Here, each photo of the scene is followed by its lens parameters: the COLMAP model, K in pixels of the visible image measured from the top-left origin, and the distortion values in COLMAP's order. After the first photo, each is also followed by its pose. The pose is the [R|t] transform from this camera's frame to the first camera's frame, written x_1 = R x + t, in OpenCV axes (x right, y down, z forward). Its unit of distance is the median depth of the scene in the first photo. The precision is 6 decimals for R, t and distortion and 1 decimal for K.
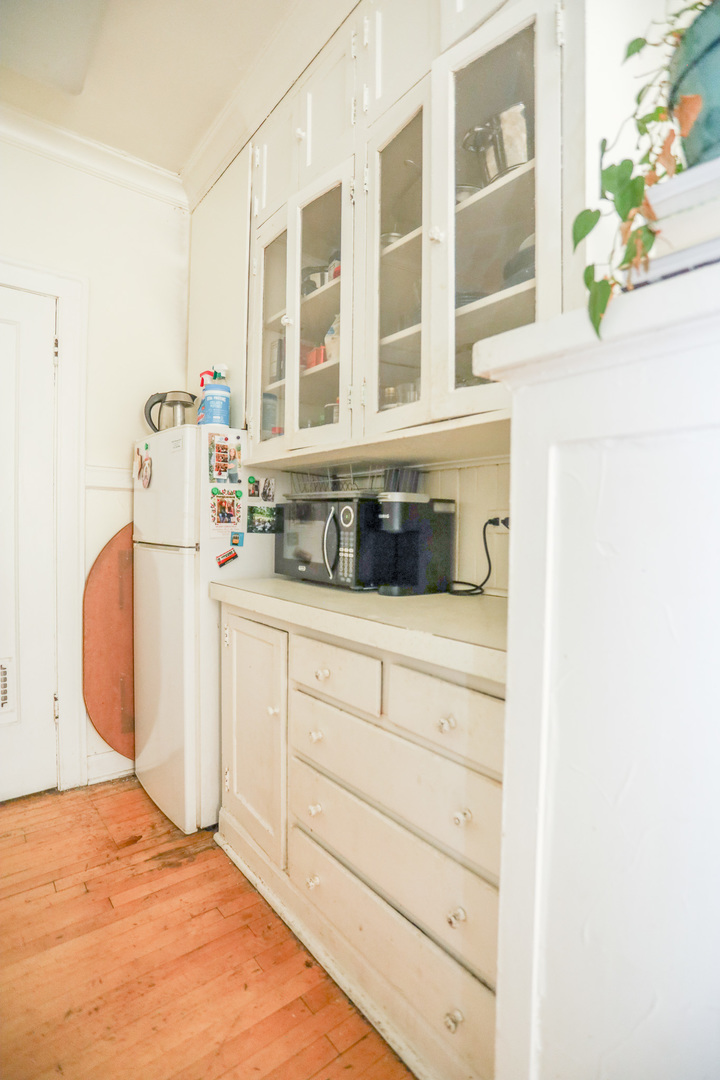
lens RADIAL K [[529.2, 0, 378.6], [0, 529.2, 529.3], [0, 0, 1]] dist [-0.056277, 0.010515]
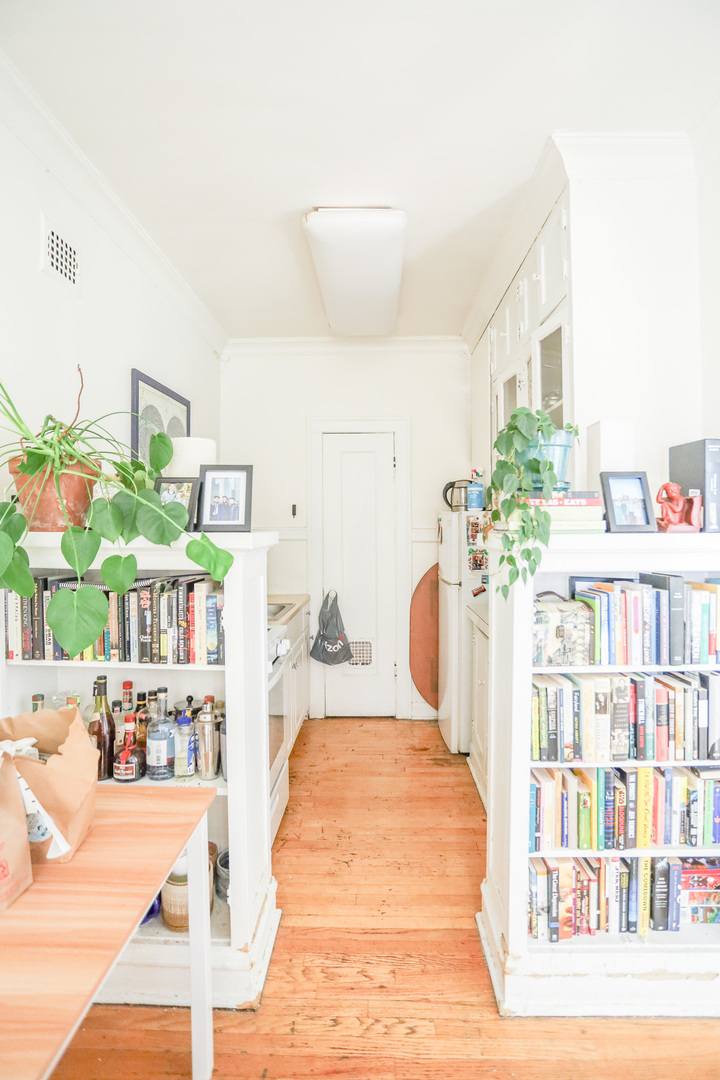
lens RADIAL K [[529.2, 0, 359.6], [0, 529.2, 533.9], [0, 0, 1]] dist [-0.056277, 0.010515]
pose [[0.758591, -0.005677, -0.651543, 0.493755], [0.005527, 0.999982, -0.002279, -0.120545], [0.651544, -0.001872, 0.758608, -0.473303]]
